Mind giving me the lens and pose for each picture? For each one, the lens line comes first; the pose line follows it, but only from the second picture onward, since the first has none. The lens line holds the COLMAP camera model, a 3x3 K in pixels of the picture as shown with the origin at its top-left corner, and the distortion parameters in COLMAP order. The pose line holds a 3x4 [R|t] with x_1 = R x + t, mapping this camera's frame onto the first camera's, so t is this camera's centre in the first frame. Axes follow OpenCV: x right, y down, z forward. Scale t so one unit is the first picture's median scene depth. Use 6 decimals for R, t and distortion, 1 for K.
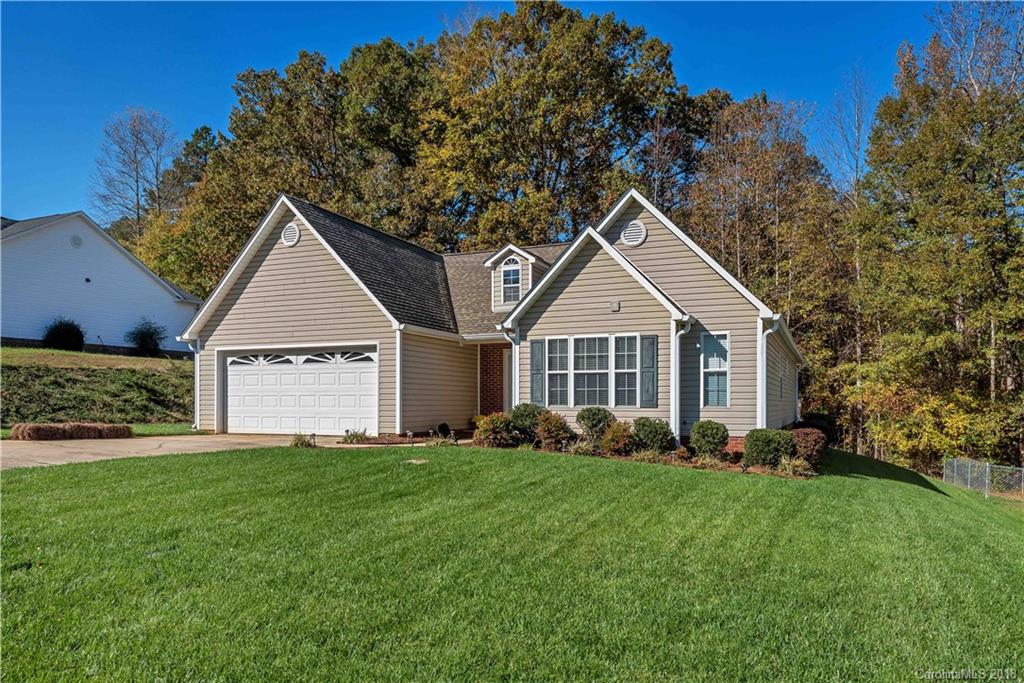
lens RADIAL K [[718.7, 0, 511.4], [0, 718.7, 374.9], [0, 0, 1]] dist [0.005985, 0.000320]
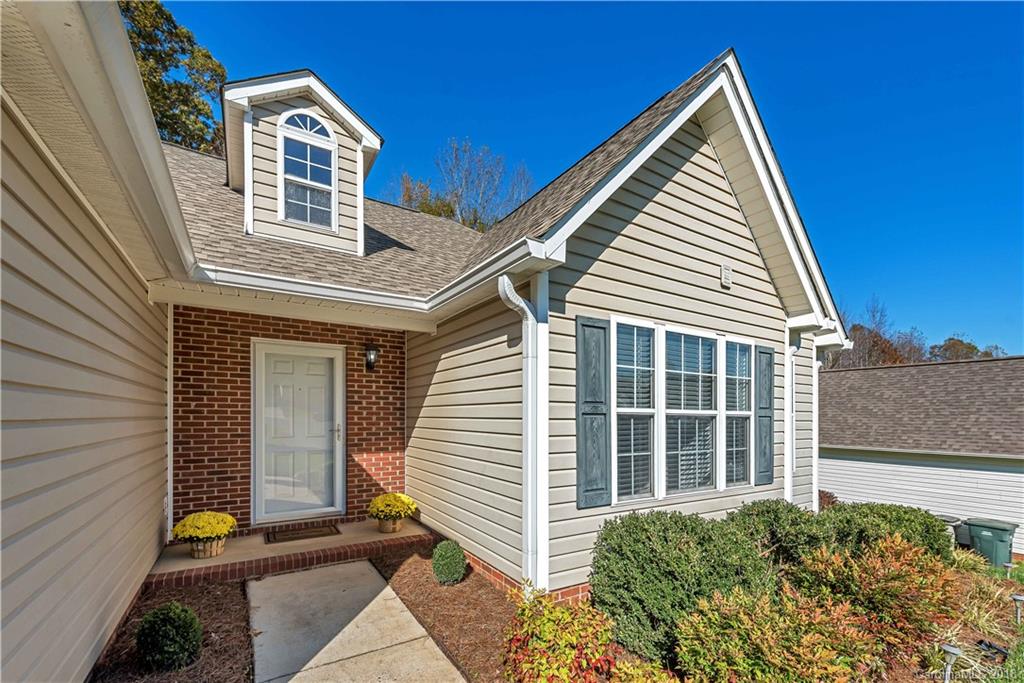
lens RADIAL K [[432.6, 0, 512.3], [0, 432.6, 415.1], [0, 0, 1]] dist [0.009007, -0.000078]
pose [[0.561536, 0.008084, 0.827413, -0.163463], [-0.043295, 0.998870, 0.019623, -0.003234], [-0.826319, -0.046842, 0.561251, 0.903199]]
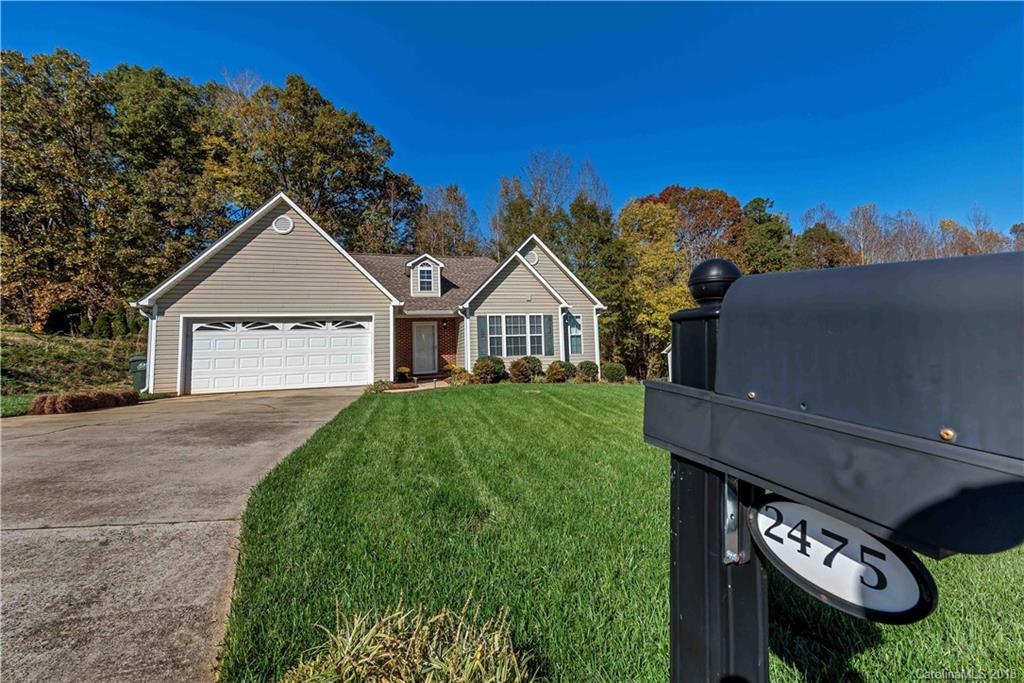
lens RADIAL K [[437.0, 0, 534.5], [0, 437.0, 294.5], [0, 0, 1]] dist [0.001752, 0.000049]
pose [[0.750207, 0.062459, 0.658246, -0.517659], [0.011384, 0.994161, -0.107307, 0.009933], [-0.661105, 0.087996, 0.745116, 0.187806]]
